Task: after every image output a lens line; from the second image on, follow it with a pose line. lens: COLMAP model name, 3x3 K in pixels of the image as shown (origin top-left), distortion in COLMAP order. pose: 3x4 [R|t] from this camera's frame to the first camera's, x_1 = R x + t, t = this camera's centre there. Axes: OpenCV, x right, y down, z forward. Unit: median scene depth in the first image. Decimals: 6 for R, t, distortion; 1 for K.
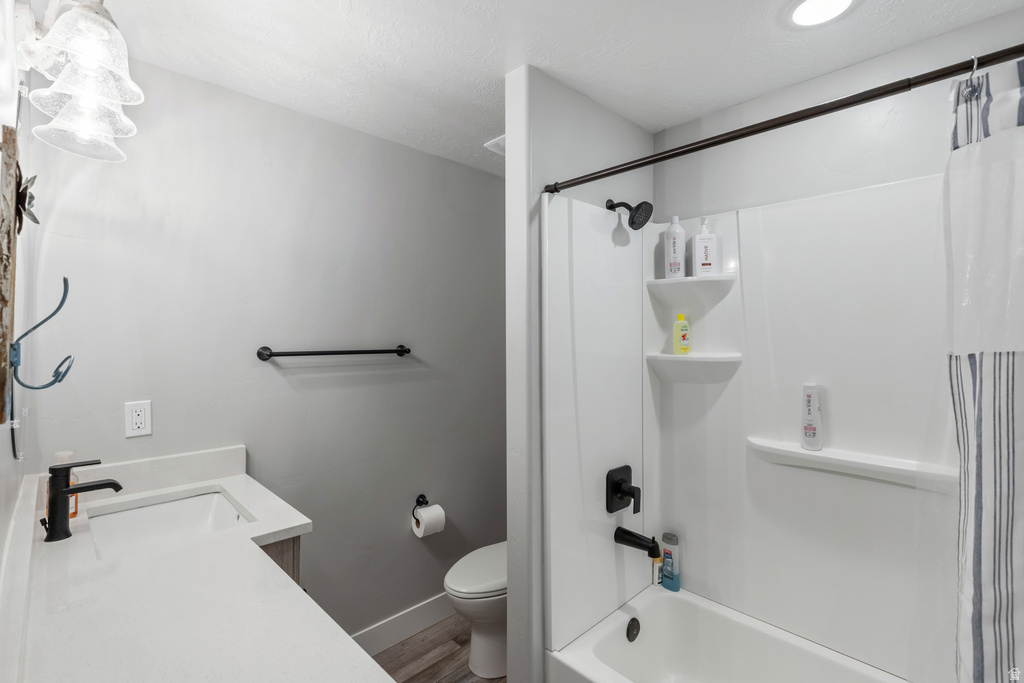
lens RADIAL K [[465.2, 0, 514.9], [0, 465.2, 337.5], [0, 0, 1]] dist [0.007648, -0.001629]
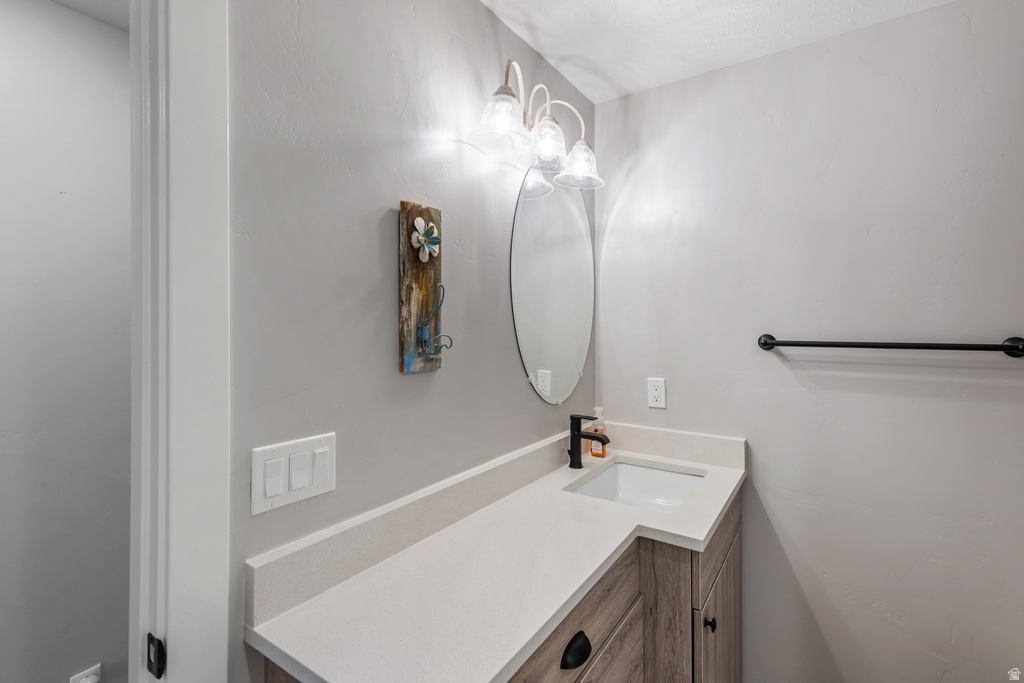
lens RADIAL K [[465.2, 0, 511.1], [0, 465.2, 323.6], [0, 0, 1]] dist [0.007648, -0.001629]
pose [[0.200591, -0.001792, -0.979673, 0.265801], [-0.000773, 0.999998, -0.001988, 0.001944], [0.979675, 0.001156, 0.200589, 0.399573]]
